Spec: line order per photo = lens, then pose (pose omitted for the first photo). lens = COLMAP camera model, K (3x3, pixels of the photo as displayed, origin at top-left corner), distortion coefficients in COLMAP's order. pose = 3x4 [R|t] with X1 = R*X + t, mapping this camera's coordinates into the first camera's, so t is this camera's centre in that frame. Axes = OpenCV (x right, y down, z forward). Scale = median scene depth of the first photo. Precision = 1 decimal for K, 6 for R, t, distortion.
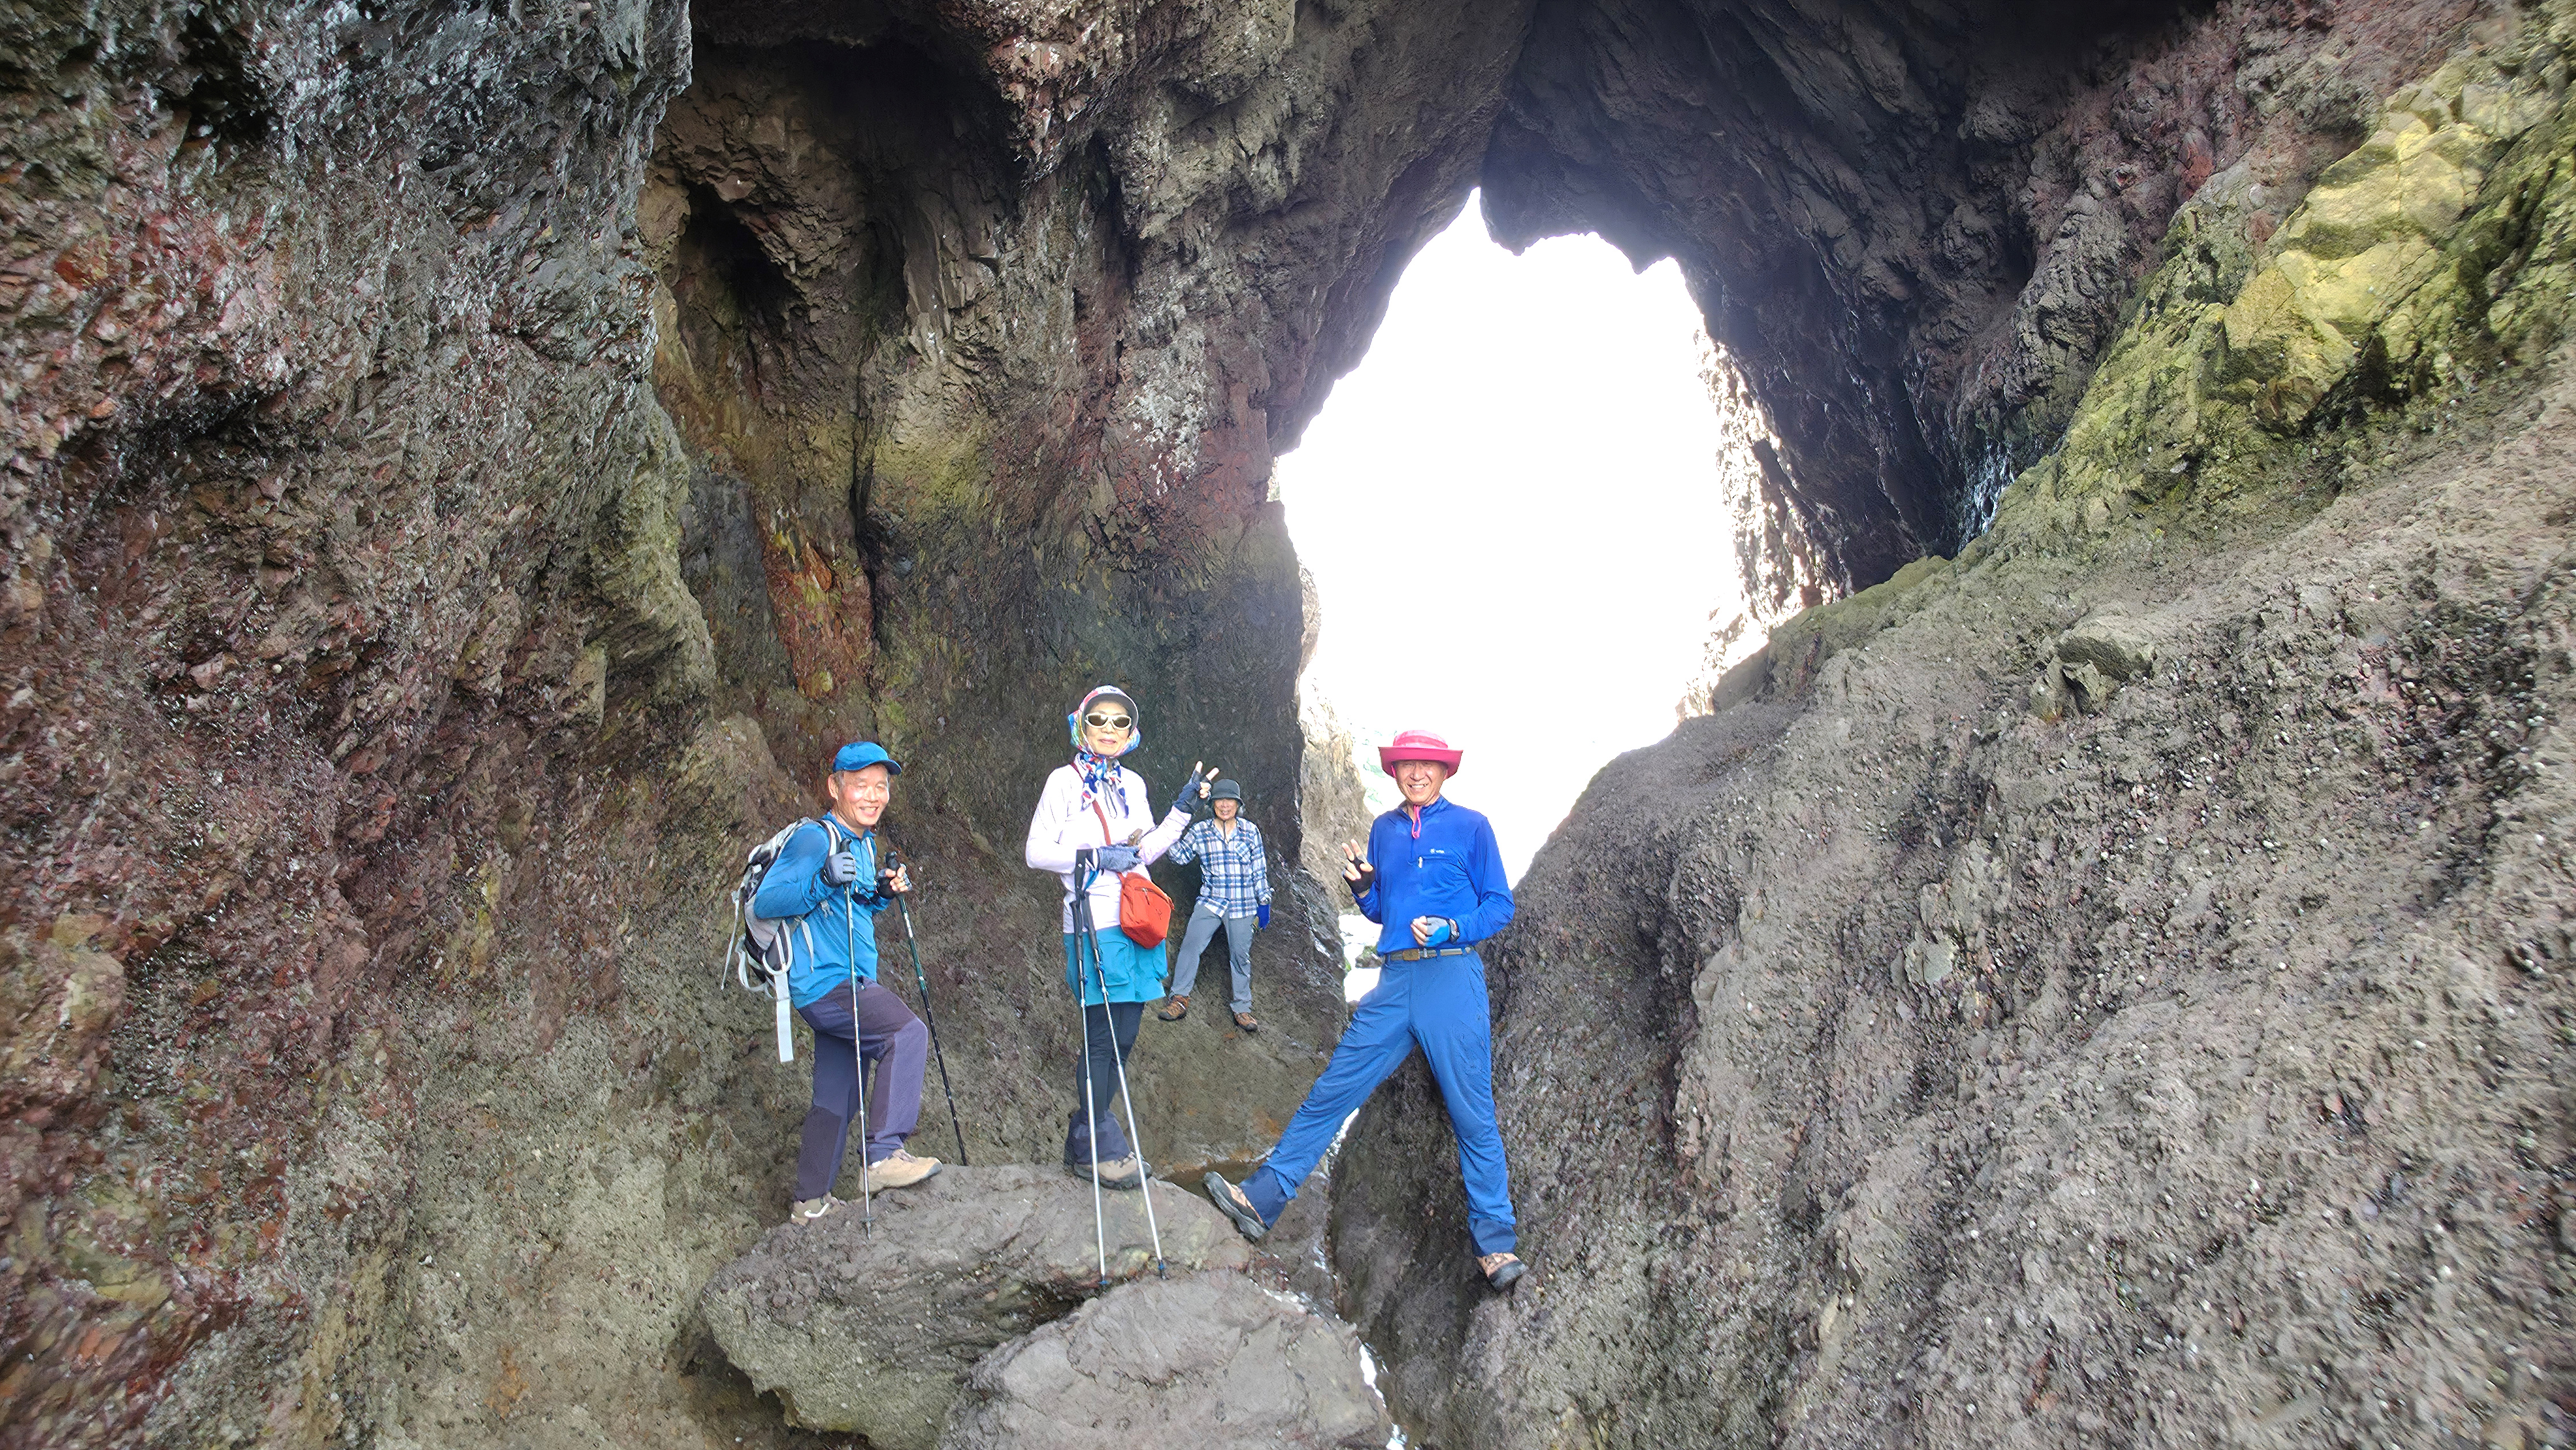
lens RADIAL K [[1464.7, 0, 1293.9], [0, 1464.7, 732.8], [0, 0, 1]] dist [0.003234, 0.000751]
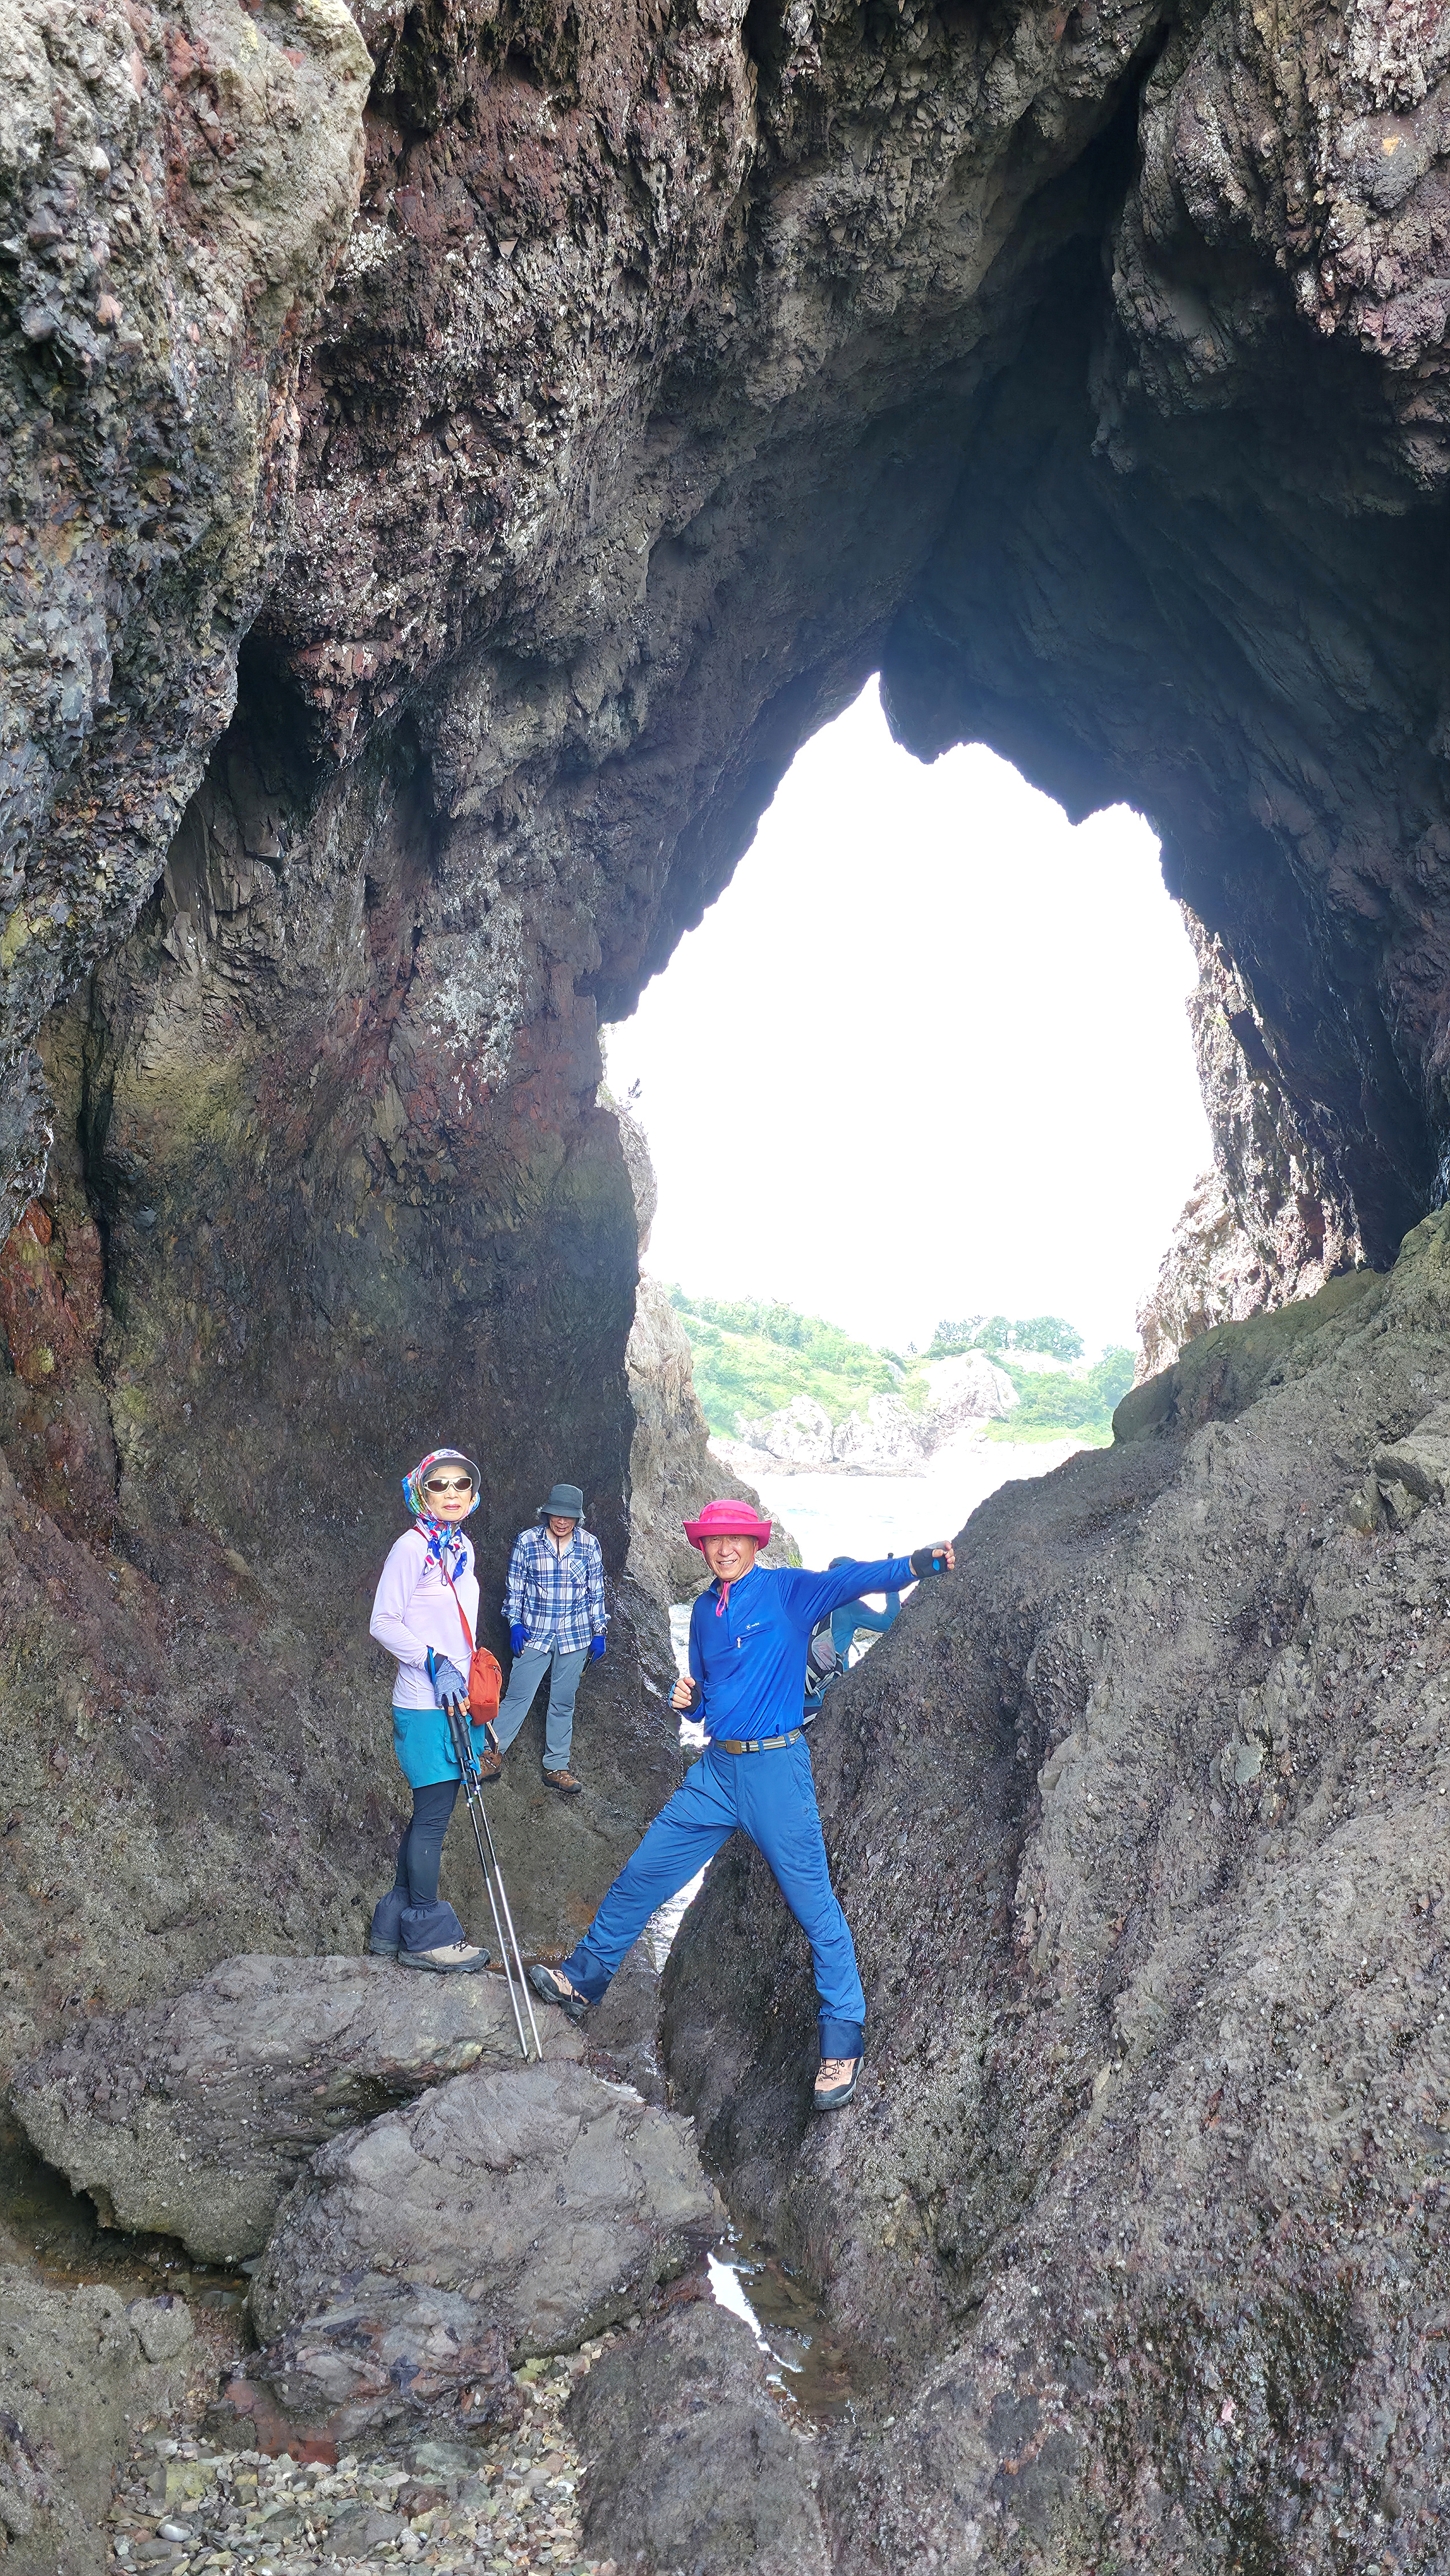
lens RADIAL K [[2211.8, 0, 758.4], [0, 2211.8, 1307.4], [0, 0, 1]] dist [0.113239, -0.221421]
pose [[0.997232, 0.023311, 0.070598, -0.017121], [-0.023007, 0.999722, -0.005124, -0.069280], [-0.070698, 0.003486, 0.997492, -0.260600]]
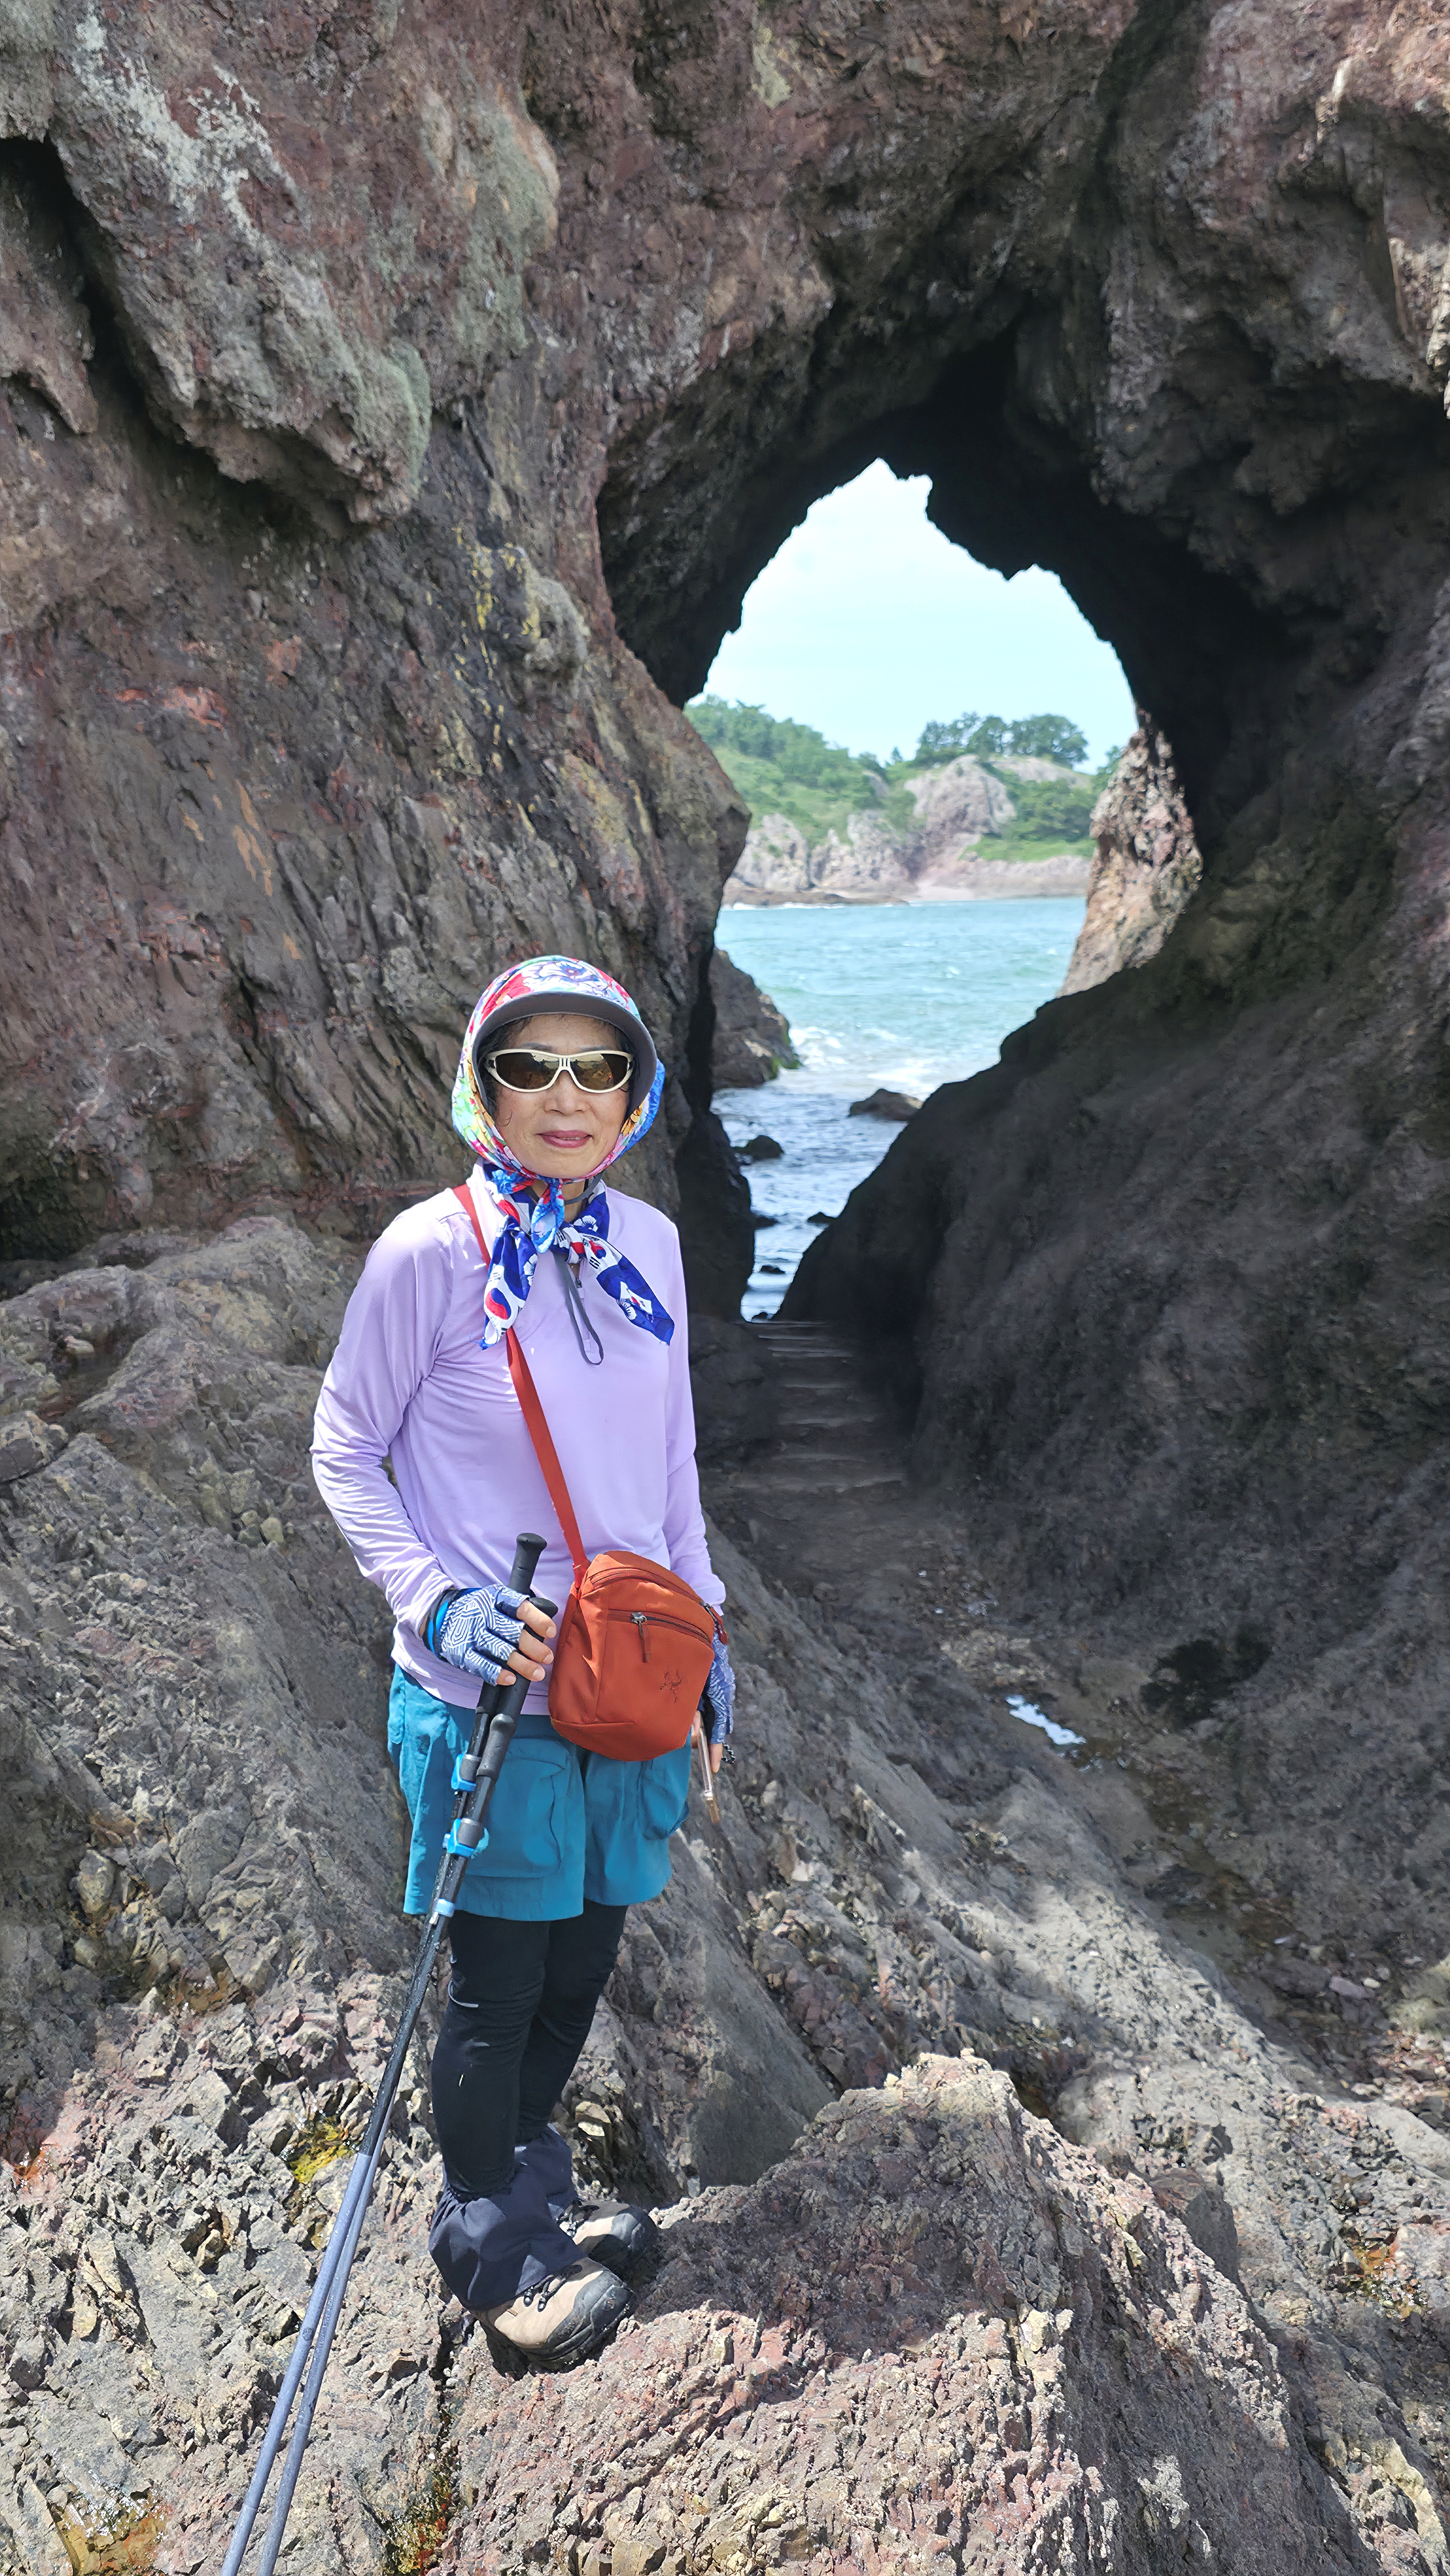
lens RADIAL K [[2568.3, 0, 723.0], [0, 2568.3, 1295.0], [0, 0, 1]] dist [0.079340, -0.132827]
pose [[0.997191, -0.013316, 0.073710, -0.208325], [-0.003906, 0.973488, 0.228703, -0.356949], [-0.074801, -0.228348, 0.970702, -1.592685]]
